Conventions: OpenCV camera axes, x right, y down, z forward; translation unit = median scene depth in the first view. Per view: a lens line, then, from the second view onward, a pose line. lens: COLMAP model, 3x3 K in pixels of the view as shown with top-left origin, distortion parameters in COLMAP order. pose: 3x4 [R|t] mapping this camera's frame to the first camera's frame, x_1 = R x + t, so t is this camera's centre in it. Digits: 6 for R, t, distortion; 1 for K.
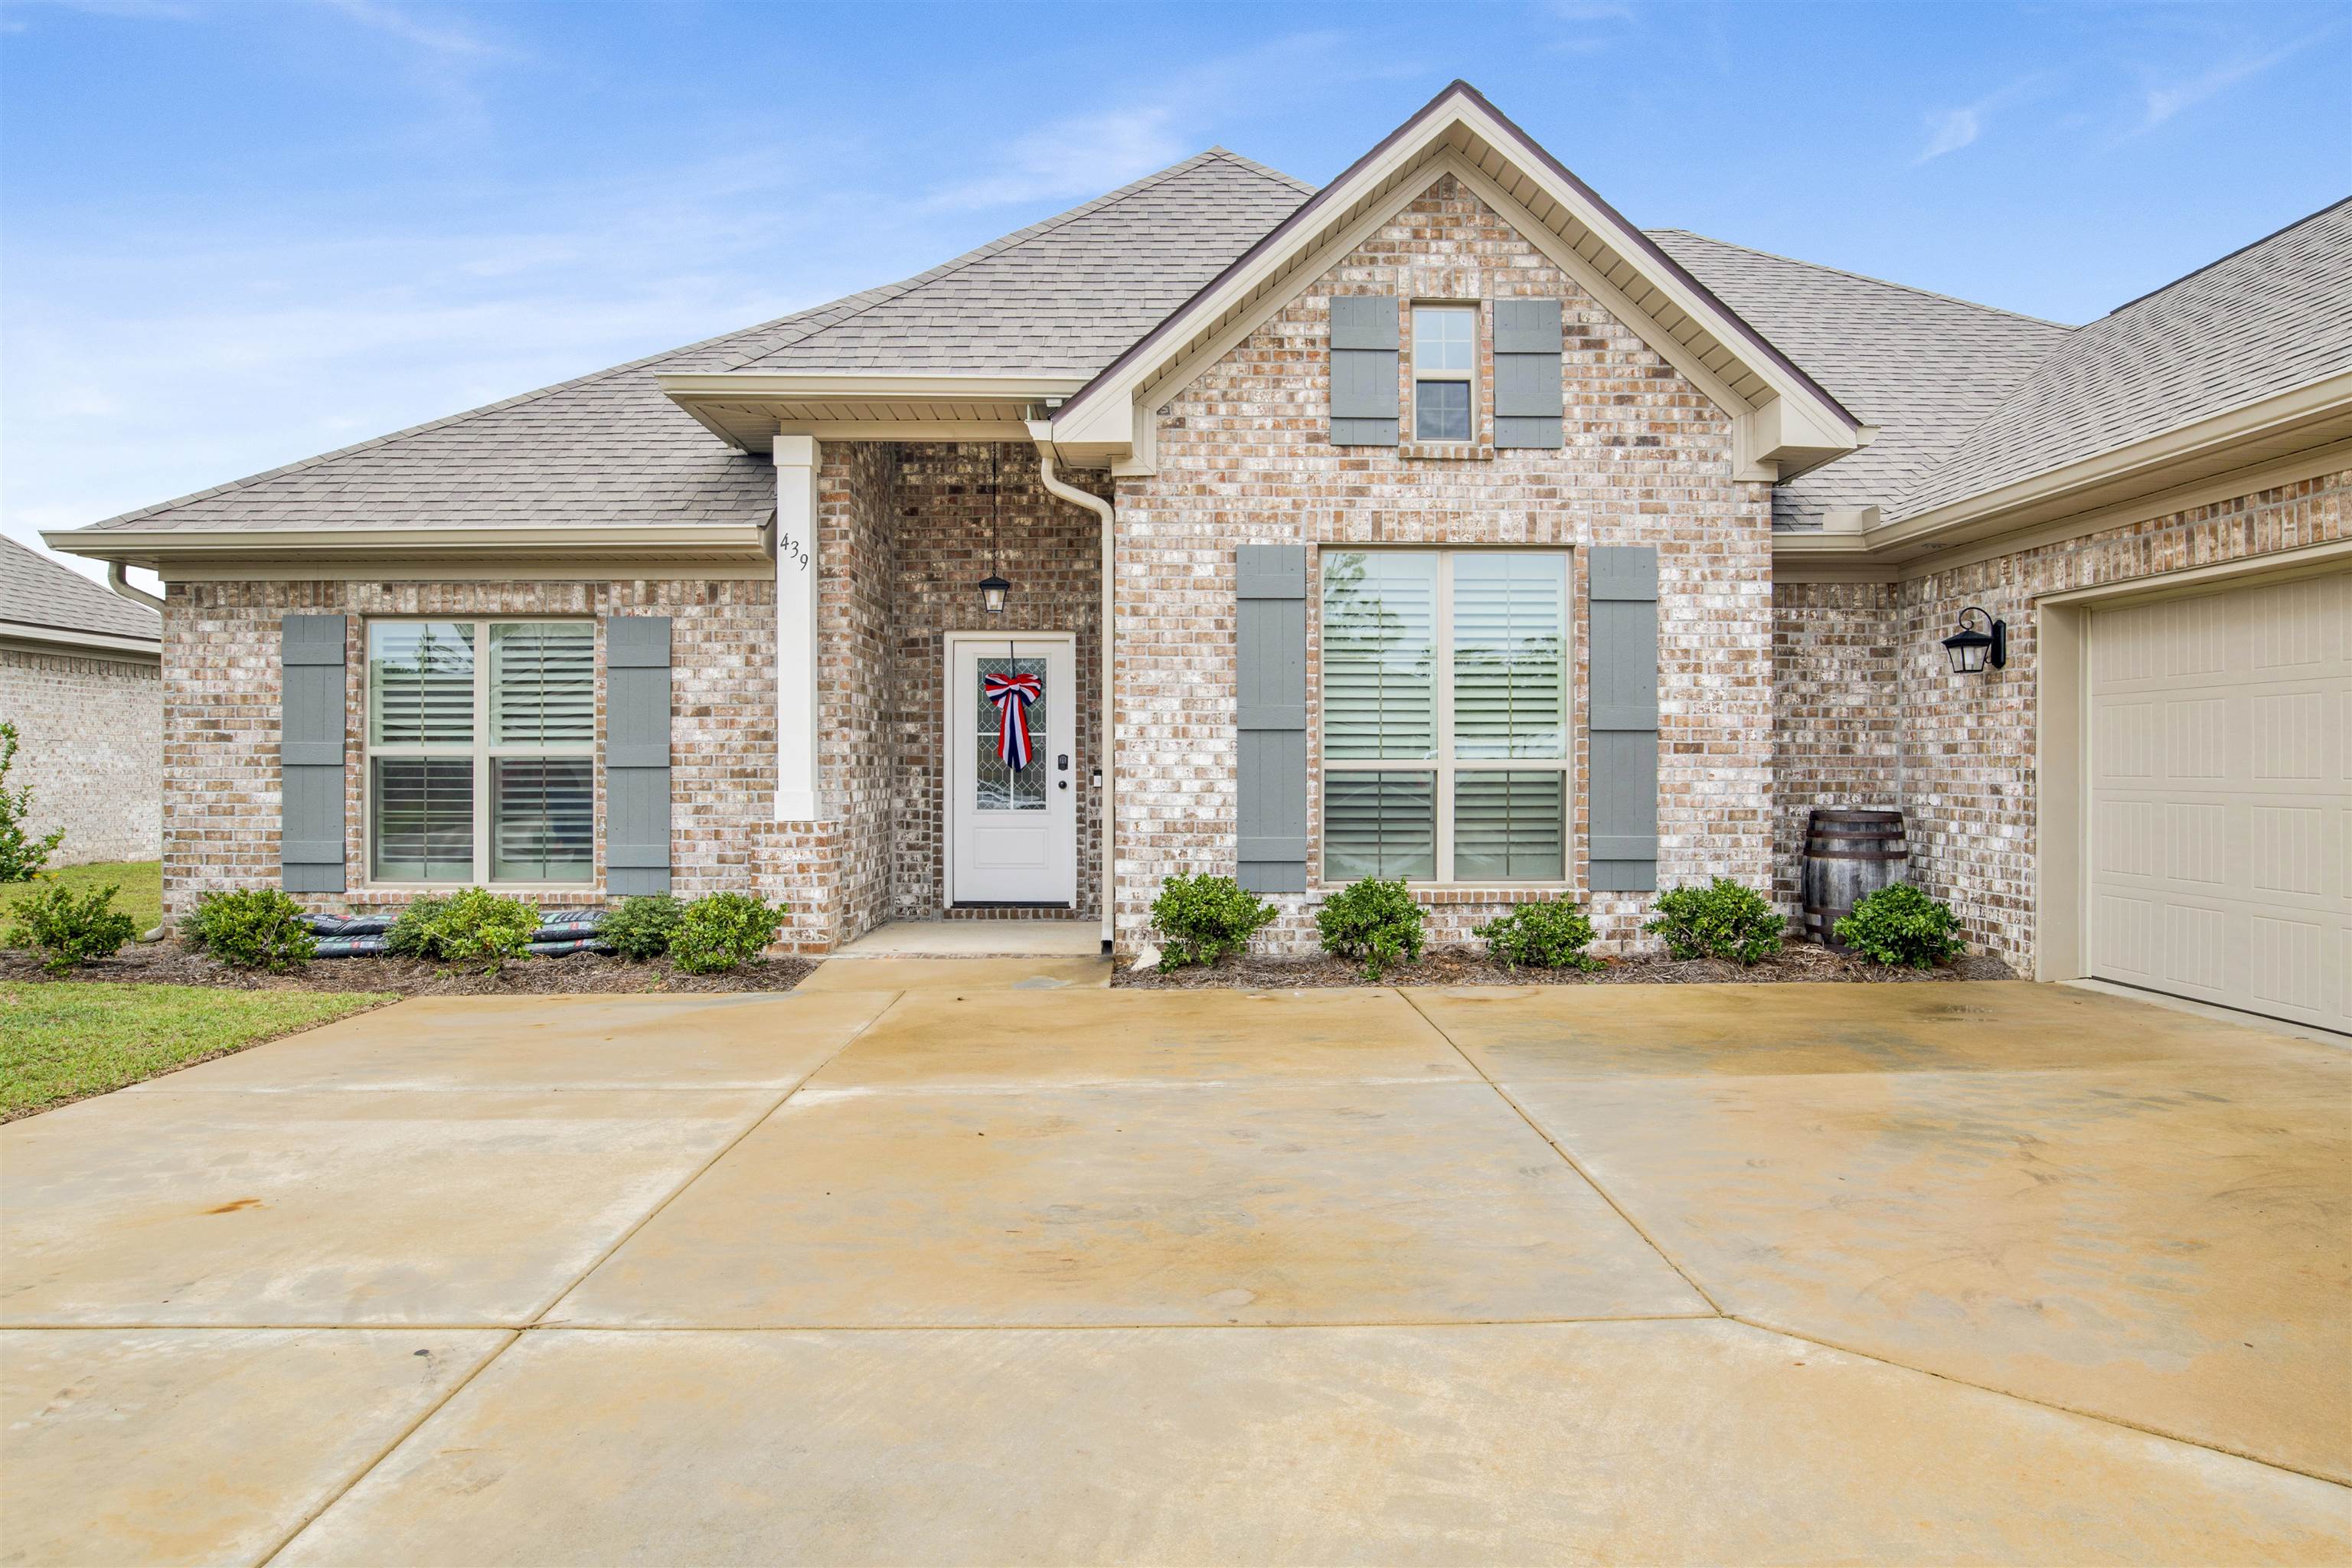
lens RADIAL K [[1596.6, 0, 1187.6], [0, 1596.6, 777.9], [0, 0, 1]] dist [-0.023340, 0.000950]
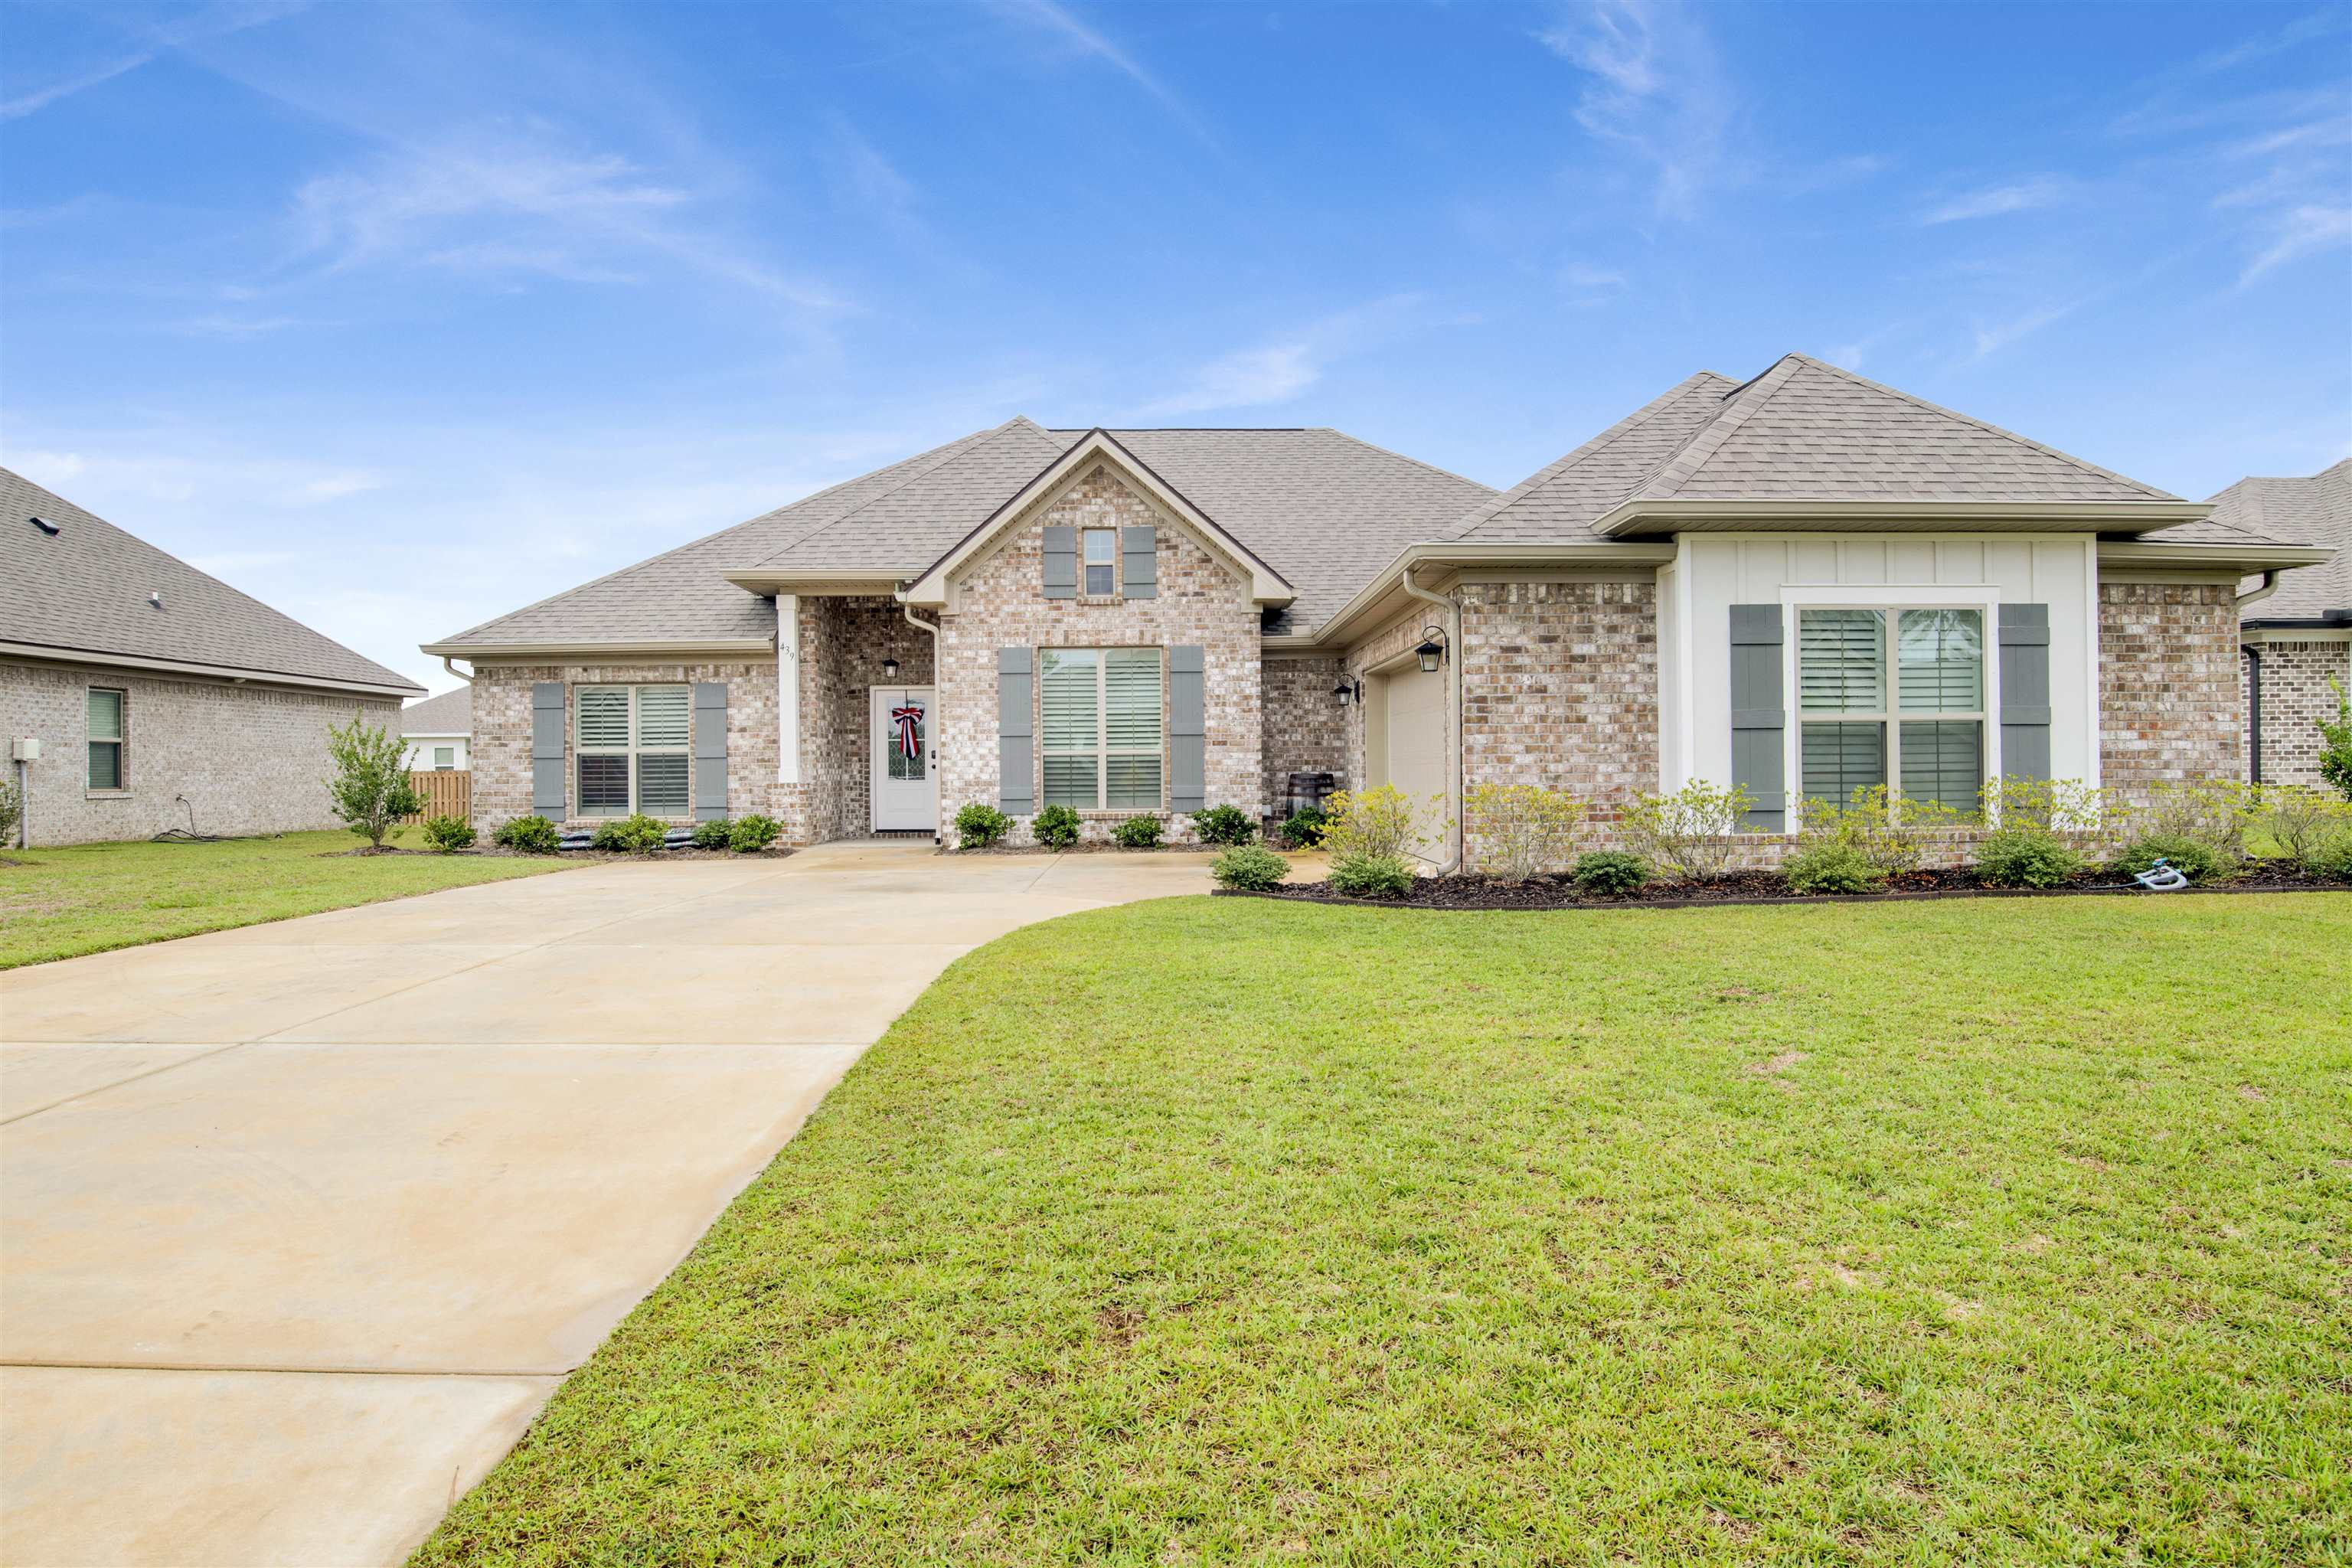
lens RADIAL K [[1515.2, 0, 1164.8], [0, 1515.2, 778.2], [0, 0, 1]] dist [-0.000794, -0.000543]
pose [[0.999809, -0.009288, -0.017173, 0.276566], [0.009212, 0.999947, -0.004514, 0.034922], [0.017214, 0.004355, 0.999842, -0.958739]]
